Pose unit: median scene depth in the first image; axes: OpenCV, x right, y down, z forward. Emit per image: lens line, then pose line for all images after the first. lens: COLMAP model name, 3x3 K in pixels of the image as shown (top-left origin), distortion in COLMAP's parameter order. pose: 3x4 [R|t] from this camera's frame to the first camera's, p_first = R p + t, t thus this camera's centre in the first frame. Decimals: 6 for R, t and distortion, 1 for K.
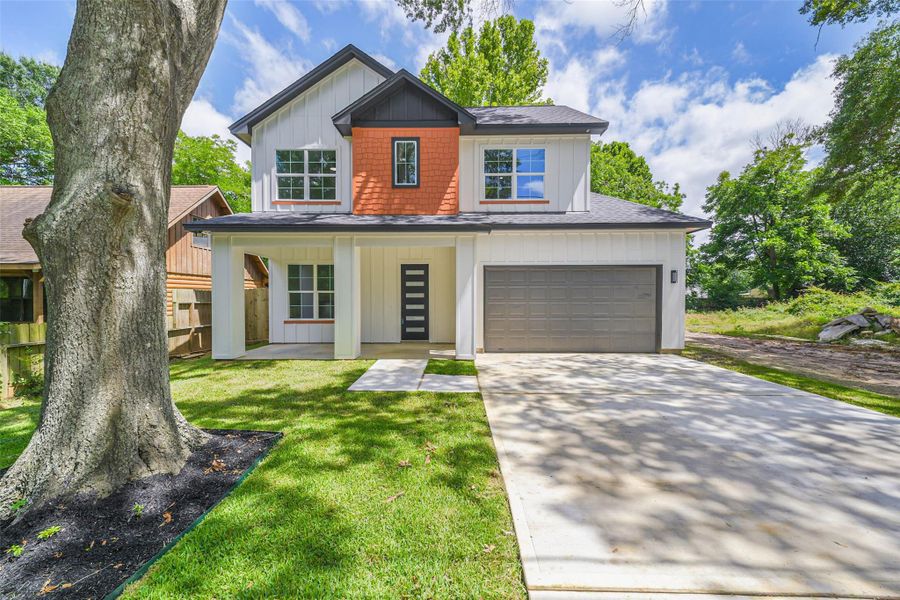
lens RADIAL K [[352.6, 0, 450.0], [0, 352.6, 300.0], [0, 0, 1]] dist [0.010686, -0.000254]
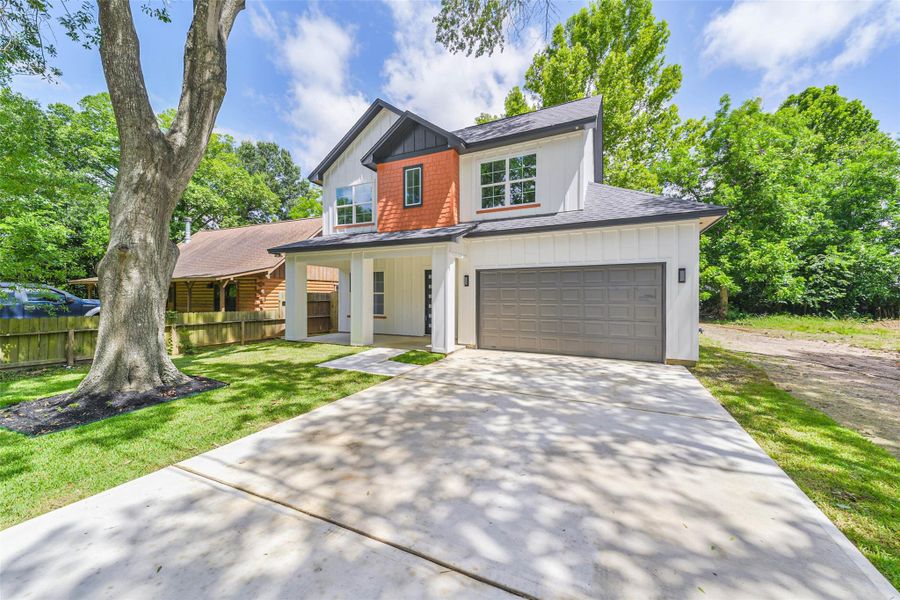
lens RADIAL K [[344.9, 0, 449.5], [0, 344.9, 292.6], [0, 0, 1]] dist [0.038570, -0.000037]
pose [[0.905859, -0.002671, -0.423570, 0.502037], [-0.005346, 0.999828, -0.017740, -0.006430], [0.423545, 0.018334, 0.905689, -0.011302]]
